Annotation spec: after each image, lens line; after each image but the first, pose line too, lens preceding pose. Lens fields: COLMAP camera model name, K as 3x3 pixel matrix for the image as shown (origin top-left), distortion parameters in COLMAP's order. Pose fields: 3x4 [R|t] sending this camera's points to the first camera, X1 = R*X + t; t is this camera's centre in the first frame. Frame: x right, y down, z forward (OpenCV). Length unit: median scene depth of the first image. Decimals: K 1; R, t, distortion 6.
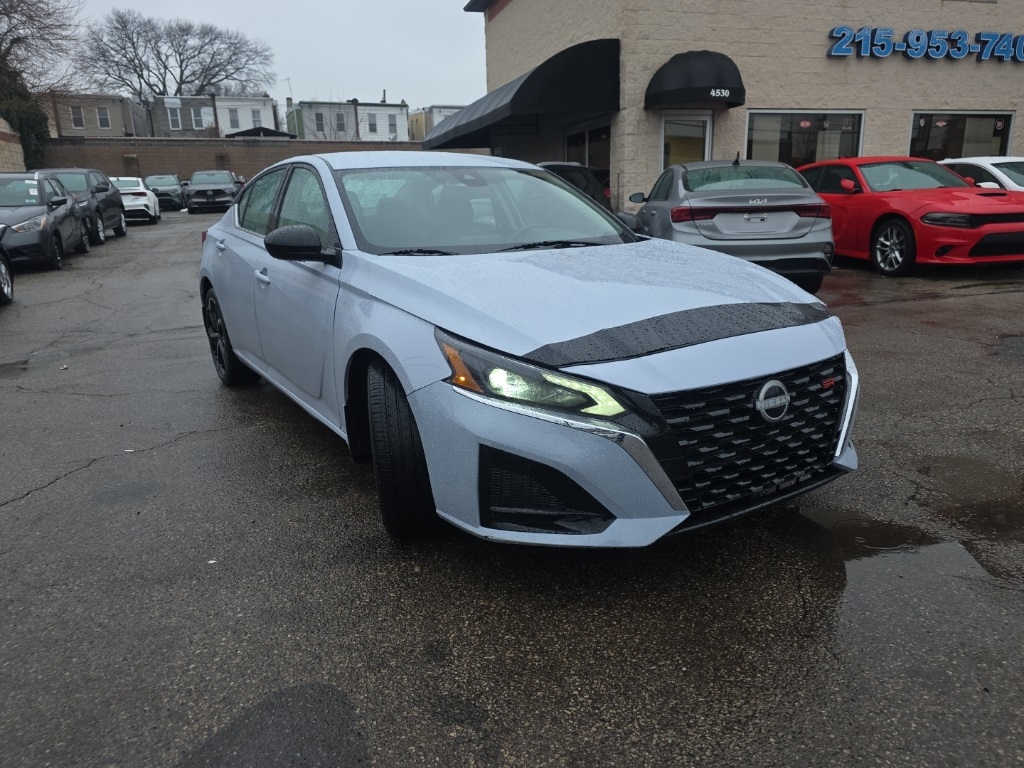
lens RADIAL K [[738.1, 0, 511.3], [0, 738.1, 385.7], [0, 0, 1]] dist [0.044171, -0.033125]
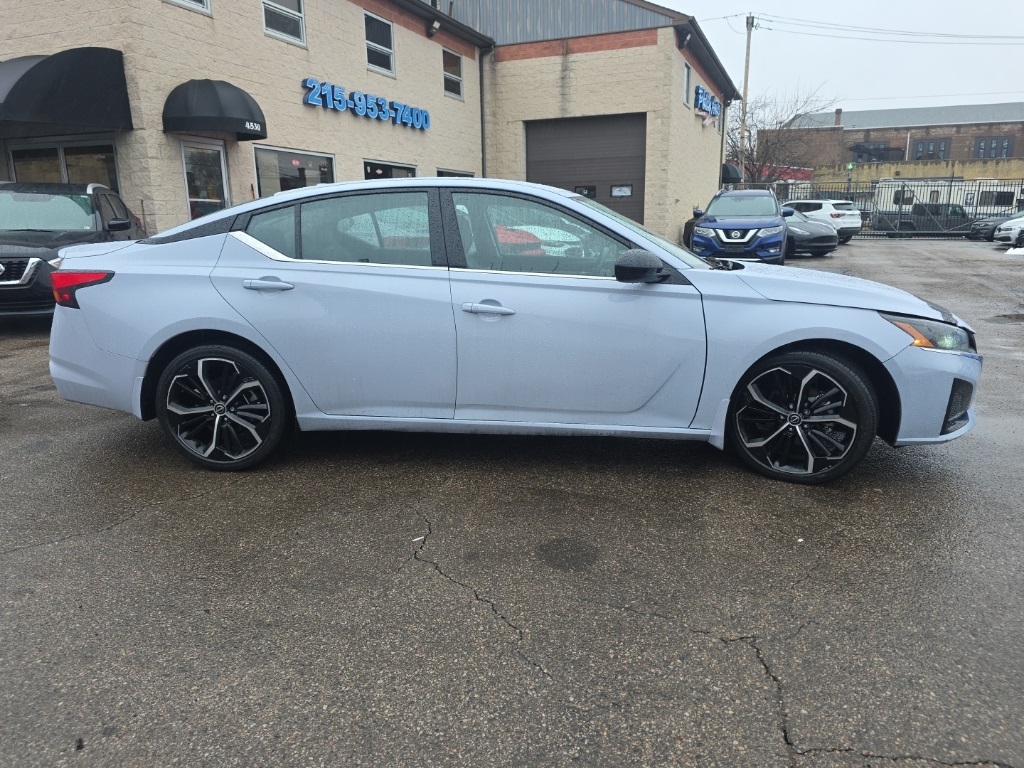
lens RADIAL K [[738.1, 0, 512.3], [0, 738.1, 380.4], [0, 0, 1]] dist [0.044171, -0.033125]
pose [[0.617202, -0.151604, 0.772061, -0.312077], [0.189554, 0.981010, 0.041099, -0.026785], [-0.763630, 0.120981, 0.634218, 0.121497]]
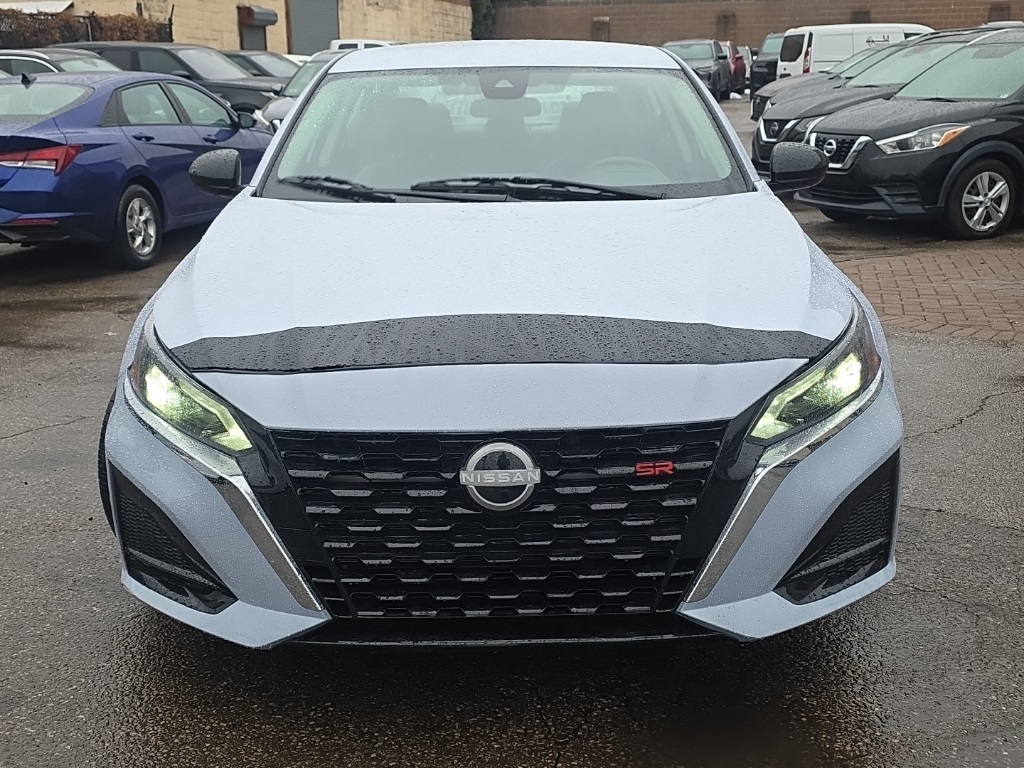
lens RADIAL K [[1203.0, 0, 511.2], [0, 1203.0, 388.3], [0, 0, 1]] dist [0.090525, 0.000000]
pose [[0.845240, 0.142014, -0.515171, 0.152249], [-0.140725, 0.989166, 0.041790, -0.016555], [0.515525, 0.037175, 0.856068, 0.026009]]
